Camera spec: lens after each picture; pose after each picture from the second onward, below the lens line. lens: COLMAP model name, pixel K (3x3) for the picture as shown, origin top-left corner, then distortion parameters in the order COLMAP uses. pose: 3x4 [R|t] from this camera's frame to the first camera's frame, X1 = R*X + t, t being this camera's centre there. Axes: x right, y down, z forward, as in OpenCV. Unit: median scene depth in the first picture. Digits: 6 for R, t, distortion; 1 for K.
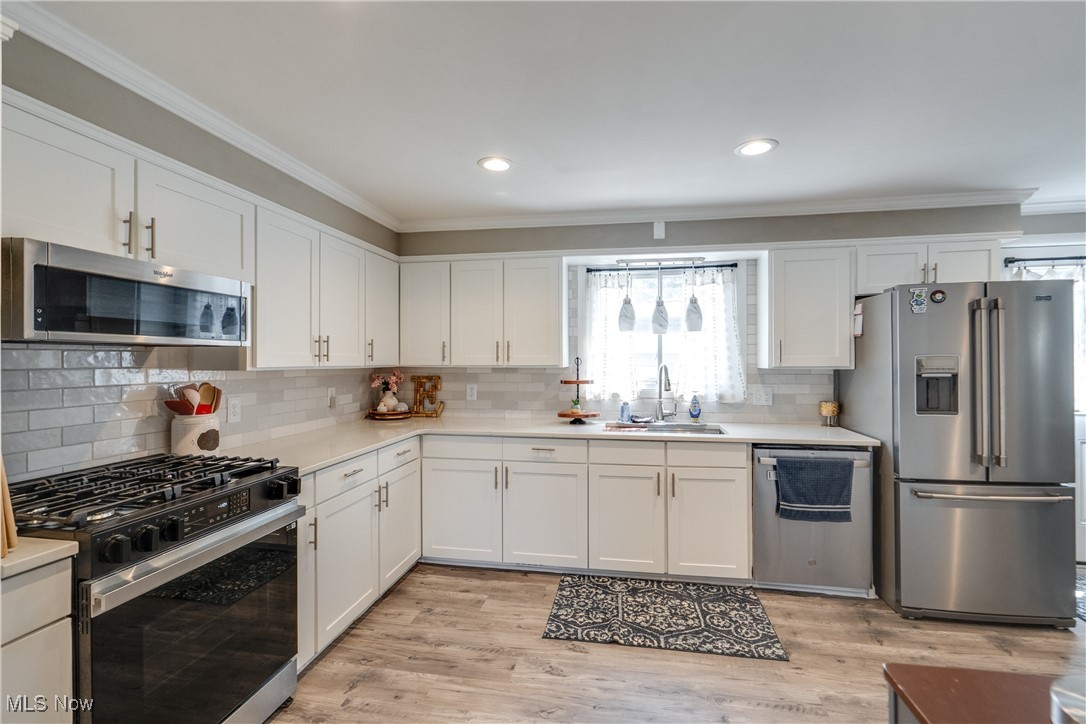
lens RADIAL K [[497.6, 0, 542.9], [0, 497.6, 359.2], [0, 0, 1]] dist [-0.004411, 0.000795]
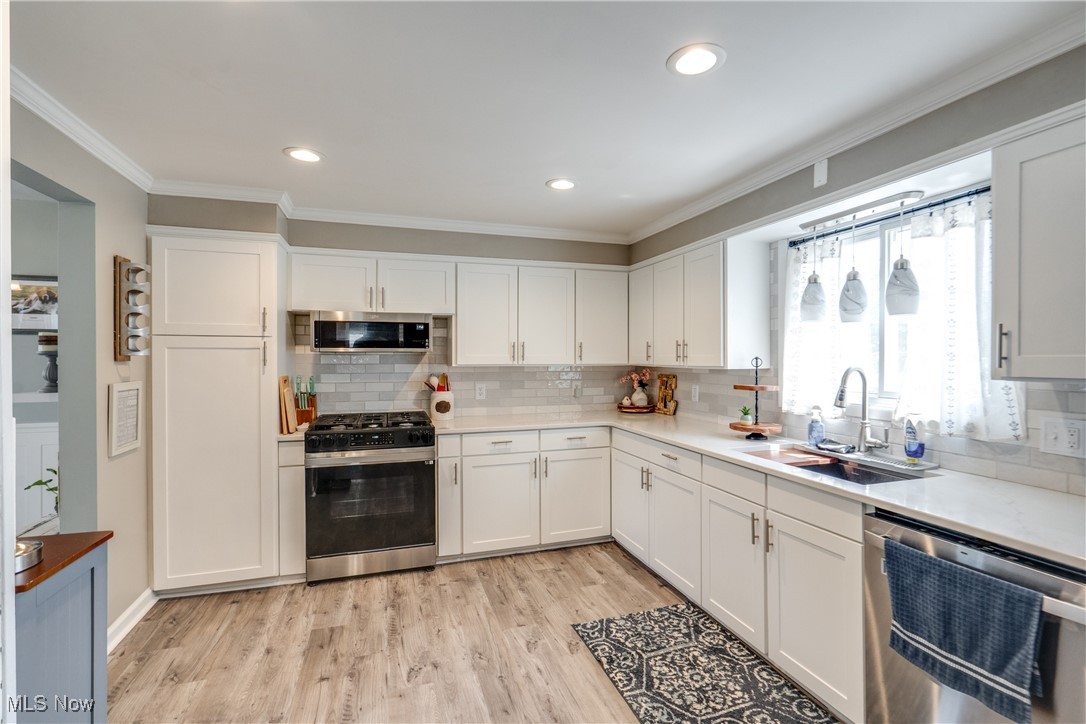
lens RADIAL K [[497.6, 0, 542.5], [0, 497.6, 359.8], [0, 0, 1]] dist [-0.004411, 0.000795]
pose [[0.471491, 0.004960, -0.881857, 0.753579], [0.001303, 0.999979, 0.006321, -0.006162], [0.881870, -0.004129, 0.471475, 0.381738]]
